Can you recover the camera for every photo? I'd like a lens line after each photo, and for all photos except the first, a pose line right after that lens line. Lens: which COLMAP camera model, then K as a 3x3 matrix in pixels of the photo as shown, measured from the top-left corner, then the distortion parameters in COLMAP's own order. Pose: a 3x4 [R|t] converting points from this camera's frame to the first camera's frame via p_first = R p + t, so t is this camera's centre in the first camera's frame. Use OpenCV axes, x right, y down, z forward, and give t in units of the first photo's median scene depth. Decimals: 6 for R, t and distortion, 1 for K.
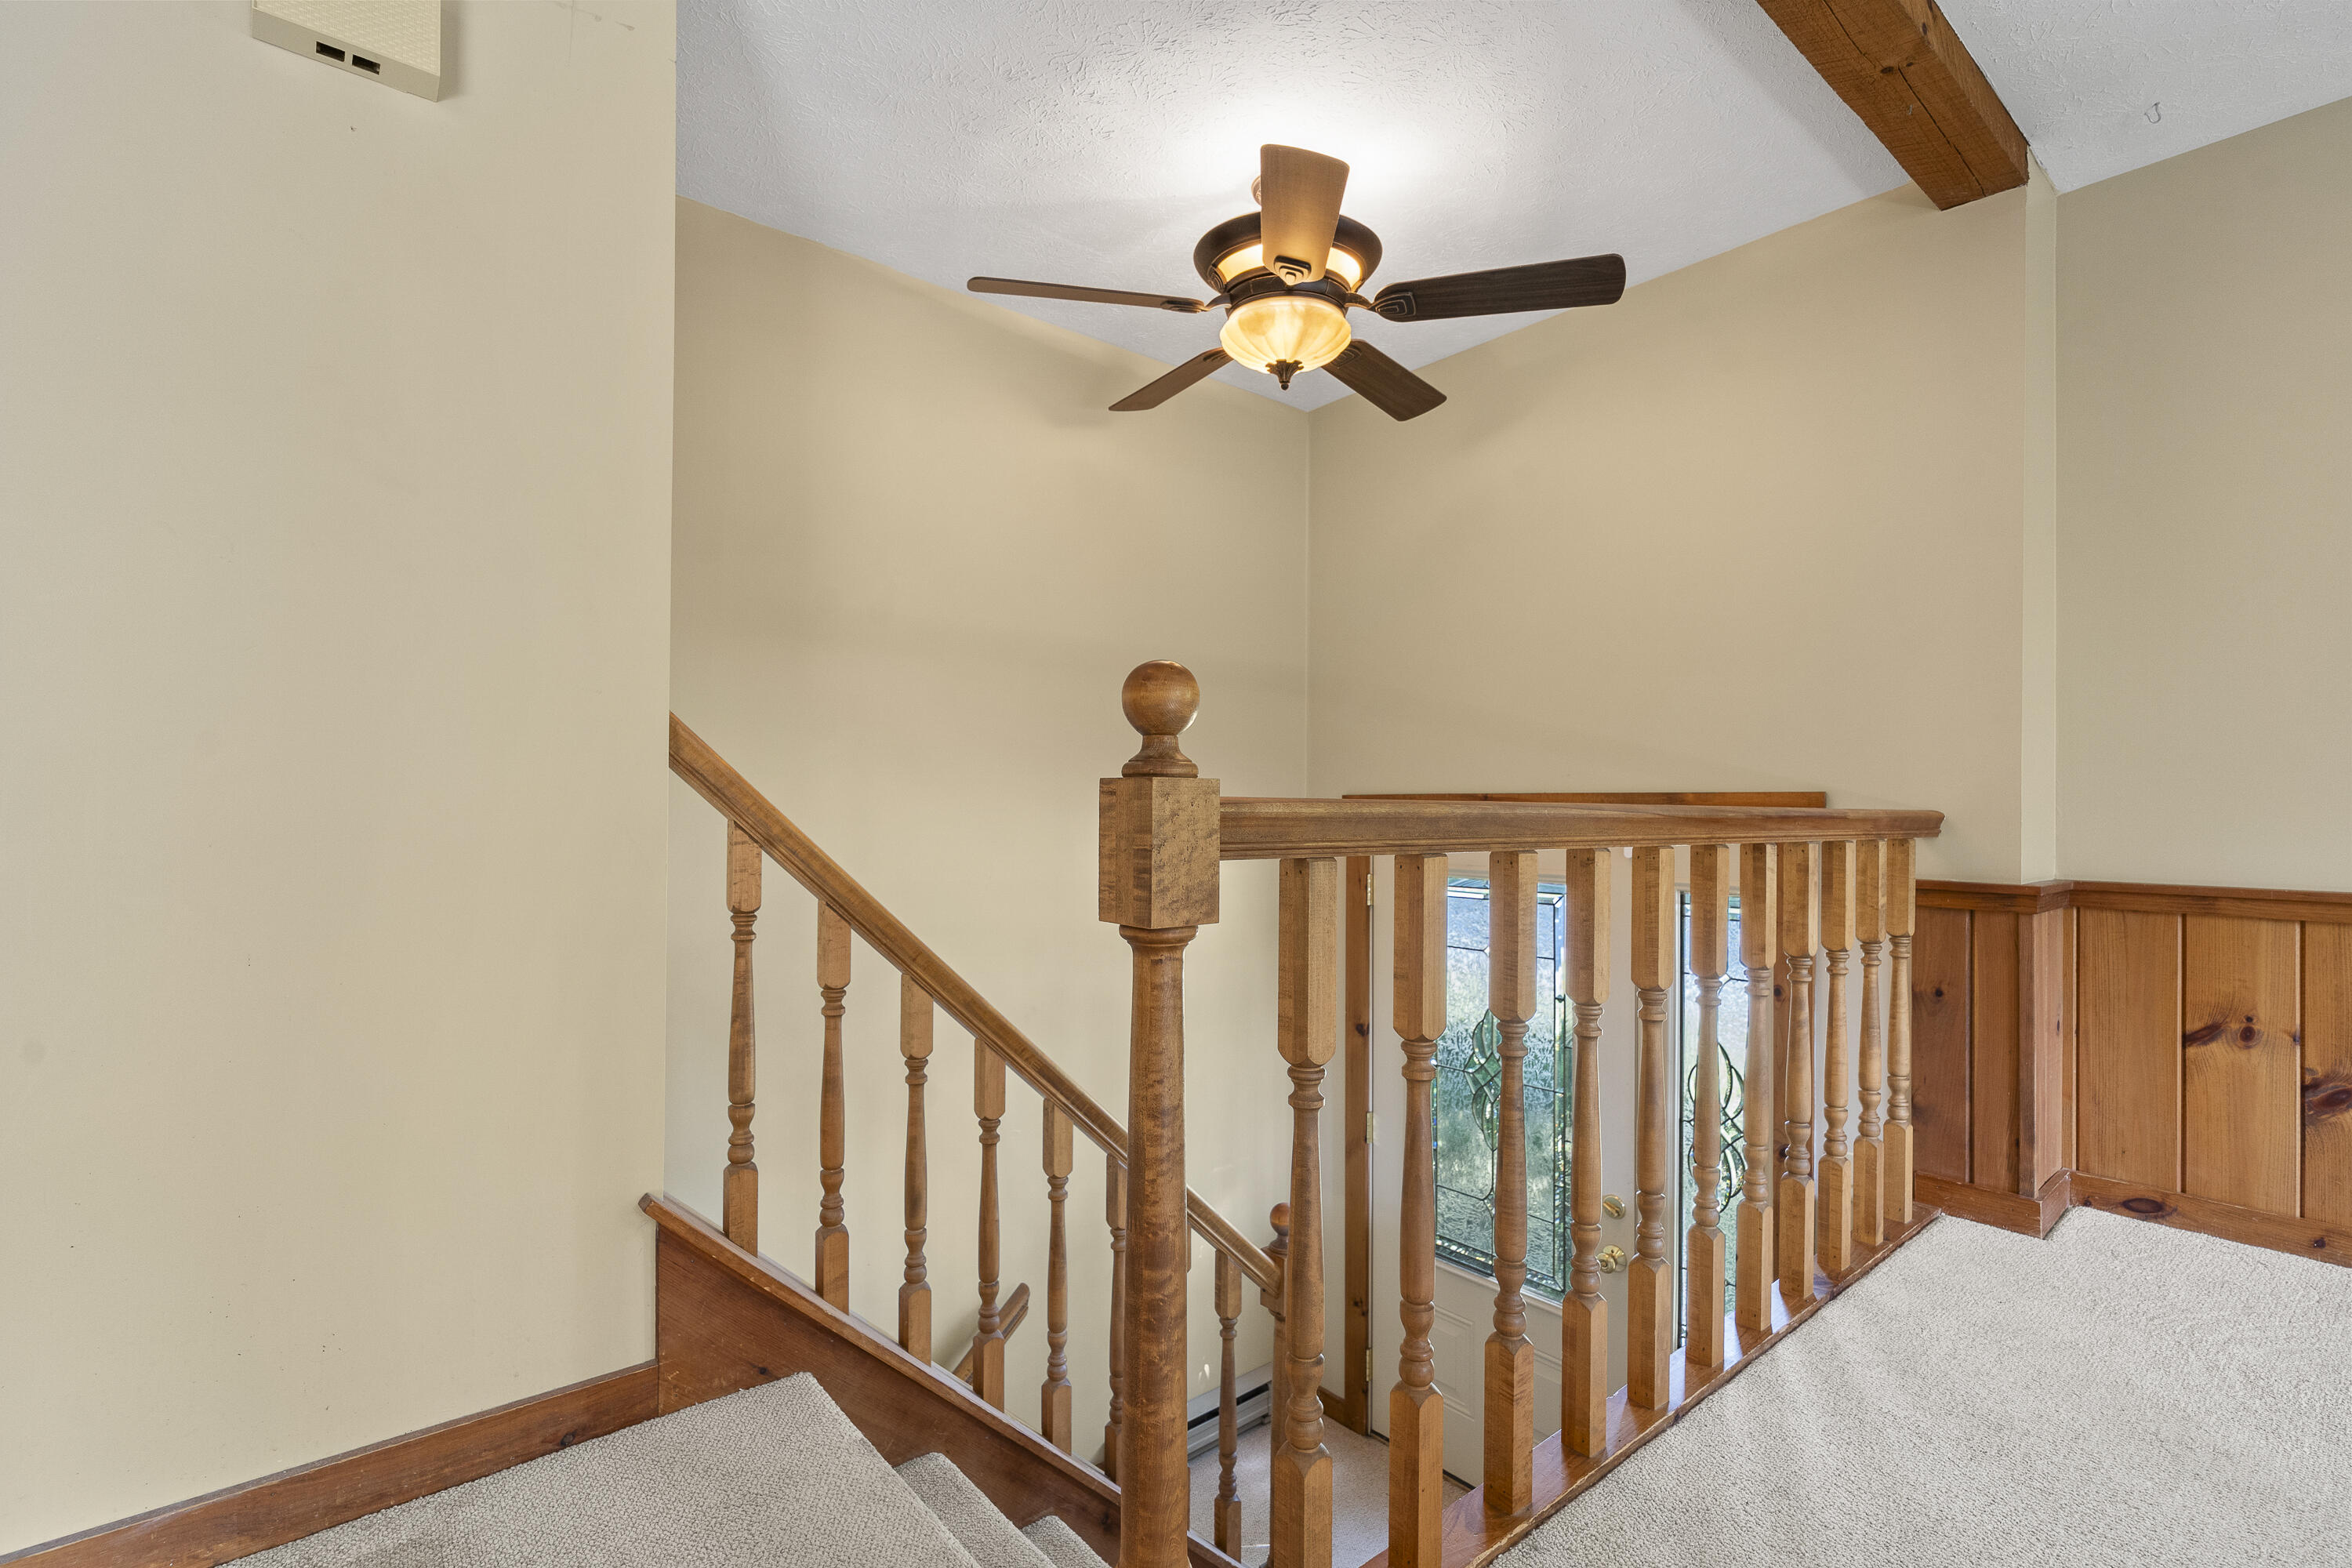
lens RADIAL K [[1072.9, 0, 1169.7], [0, 1072.9, 787.2], [0, 0, 1]] dist [-0.008695, 0.000684]
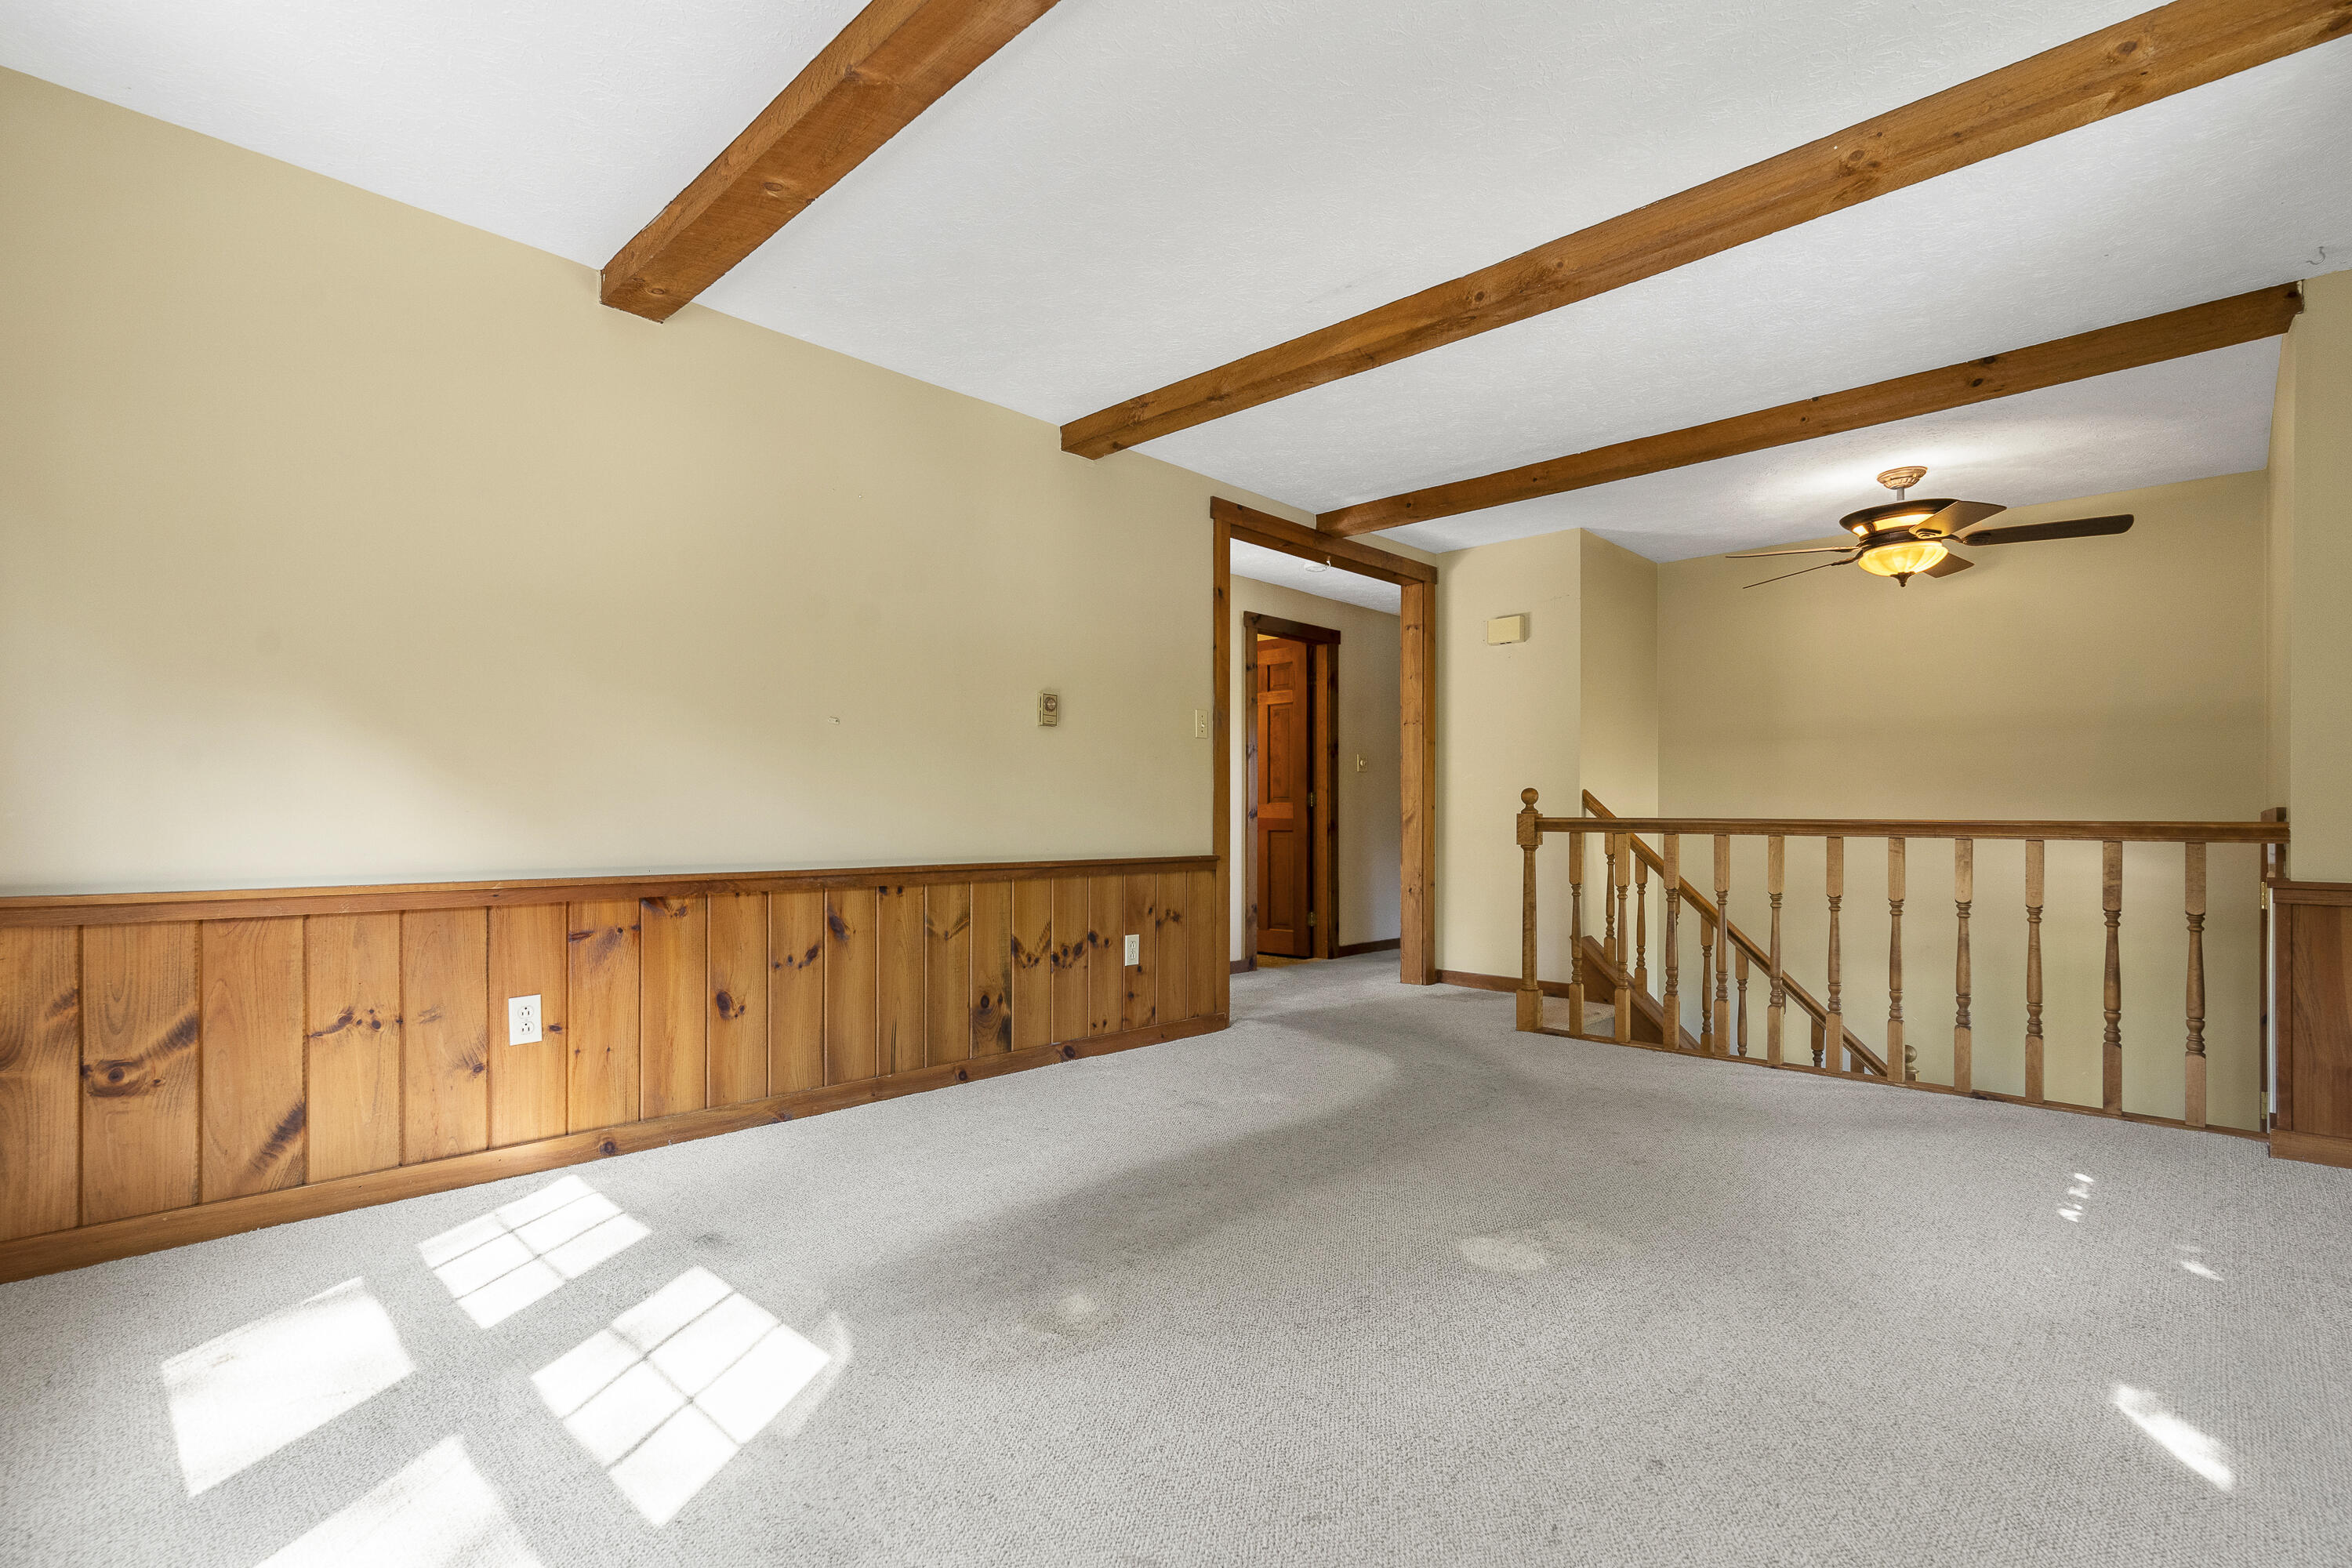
lens RADIAL K [[1072.9, 0, 1164.3], [0, 1072.9, 805.8], [0, 0, 1]] dist [-0.008695, 0.000684]
pose [[0.101076, -0.021228, -0.994652, 2.056387], [0.007789, 0.999759, -0.020545, 0.019122], [0.994848, -0.005671, 0.101217, -0.470846]]
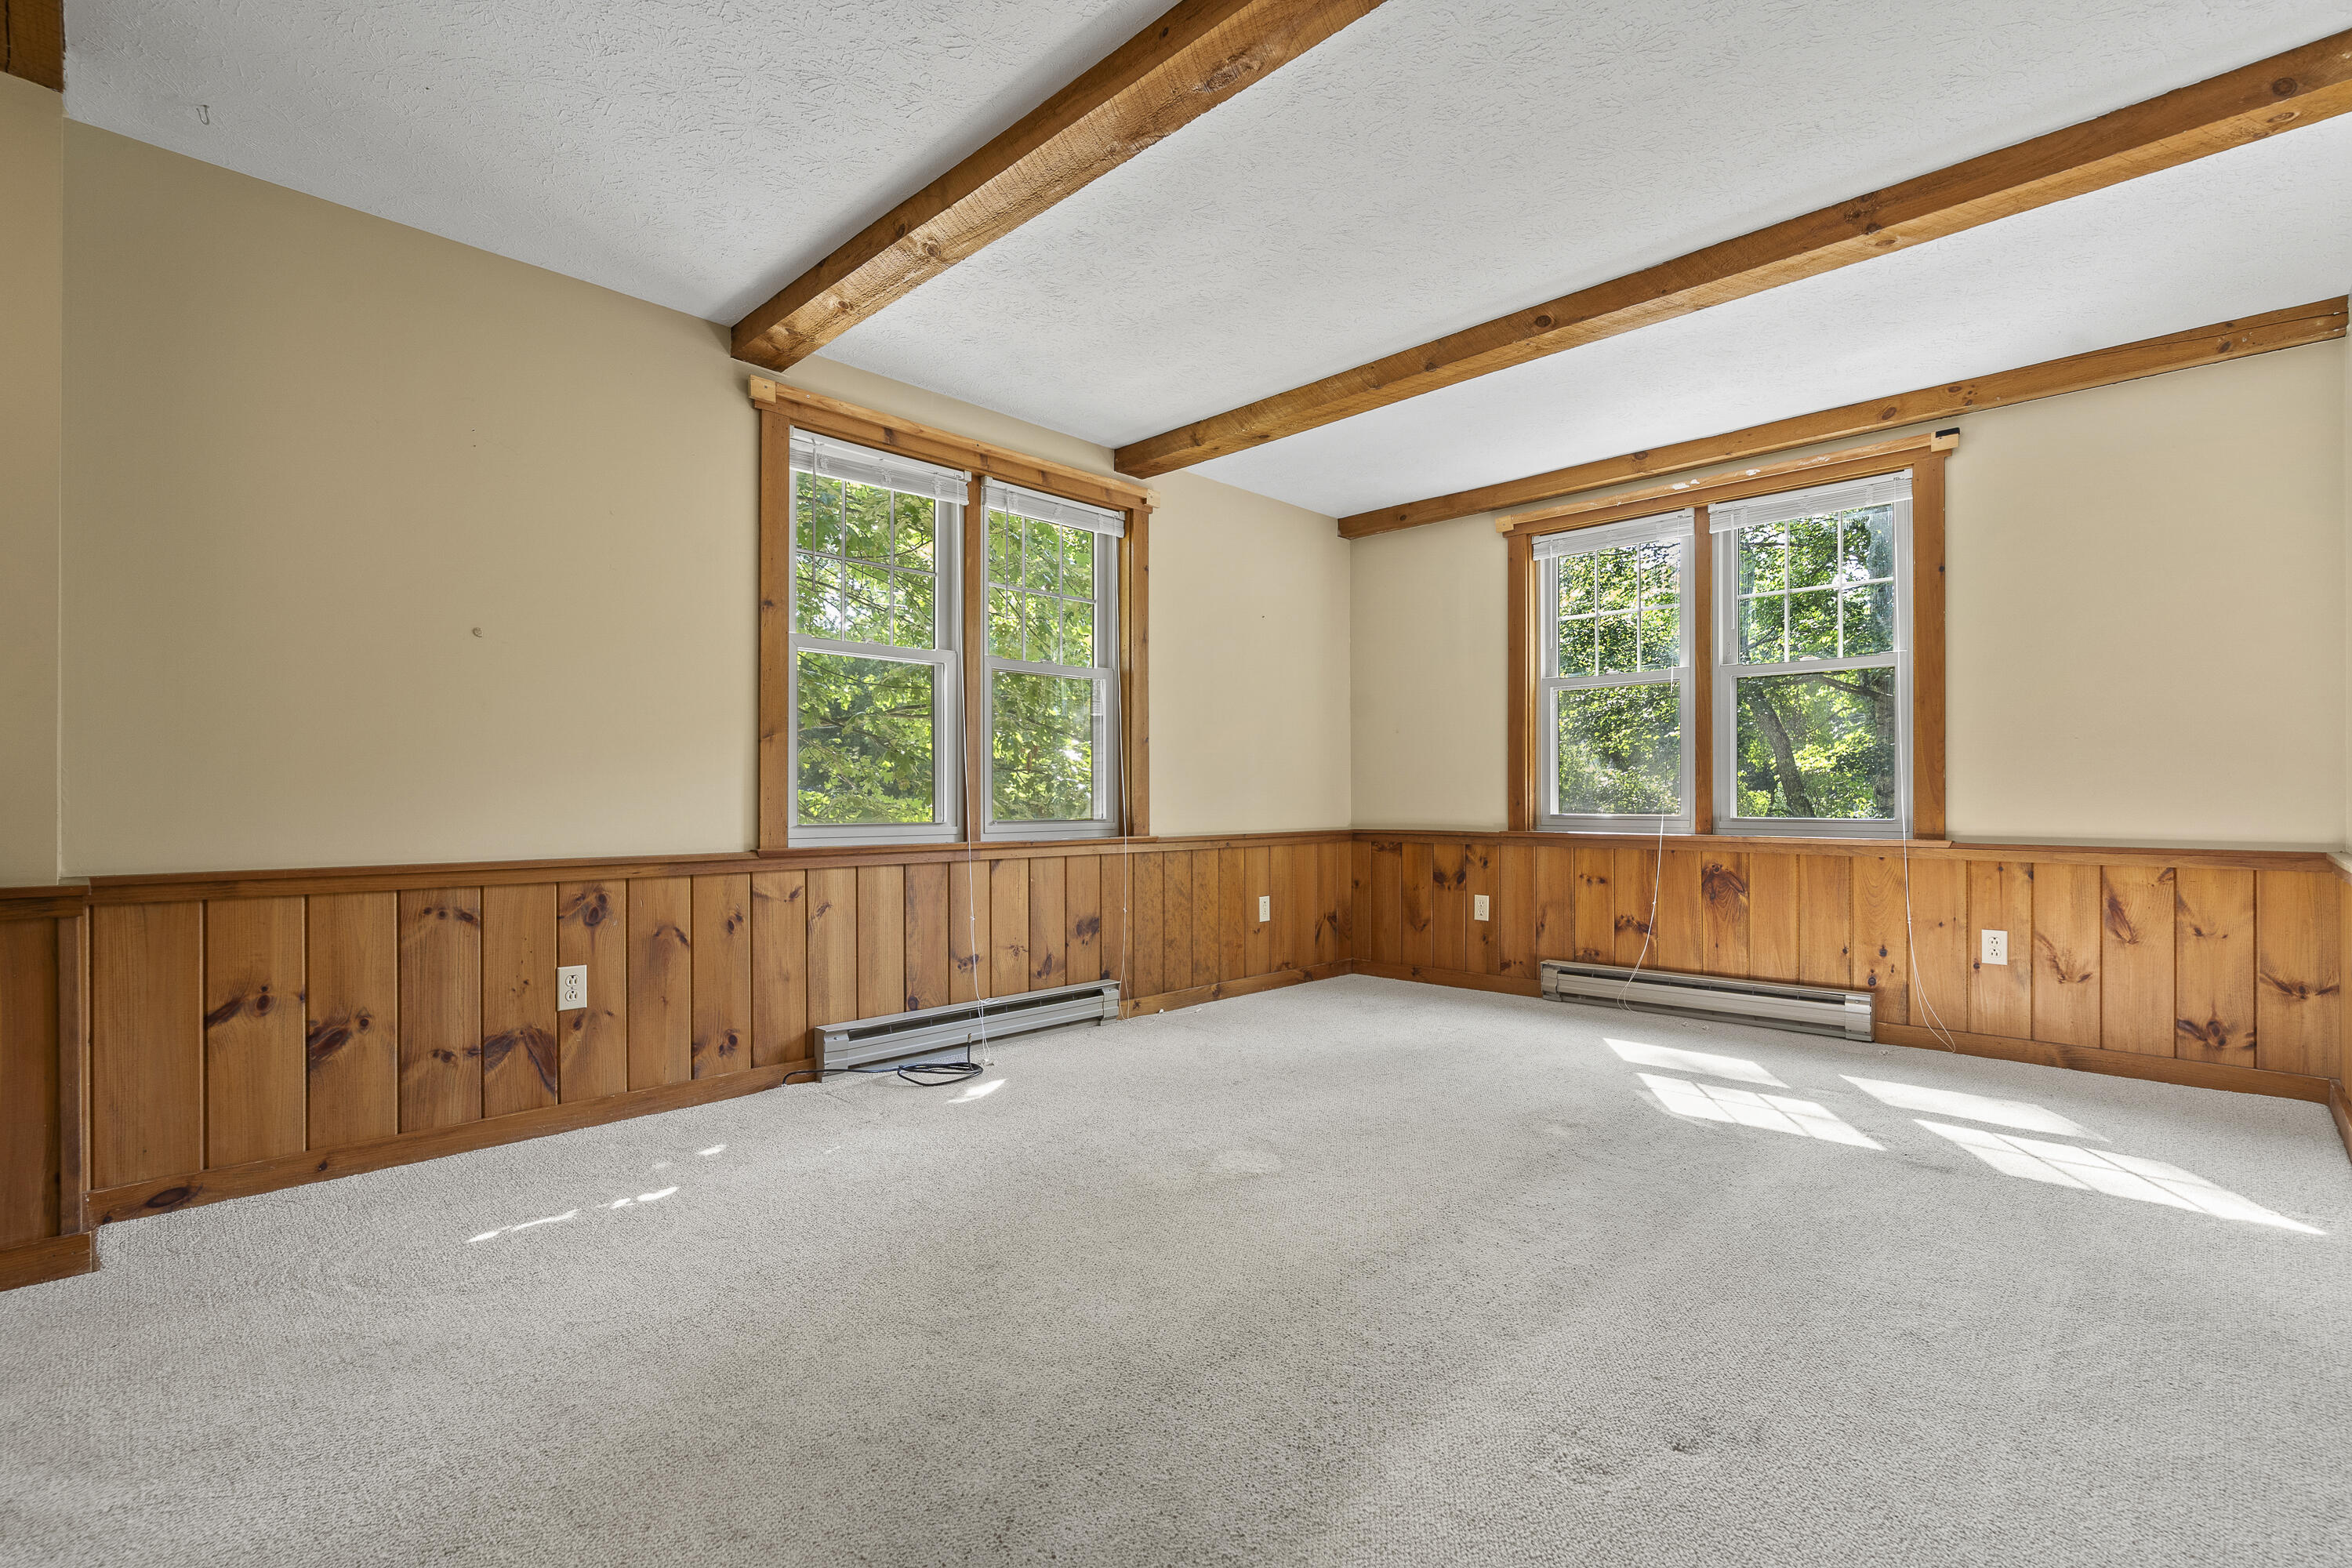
lens RADIAL K [[1072.9, 0, 1178.4], [0, 1072.9, 796.8], [0, 0, 1]] dist [-0.008695, 0.000684]
pose [[-0.111932, -0.005101, 0.993703, -0.184646], [-0.008245, 0.999957, 0.004205, 0.006792], [-0.993682, -0.007722, -0.111969, 0.182361]]
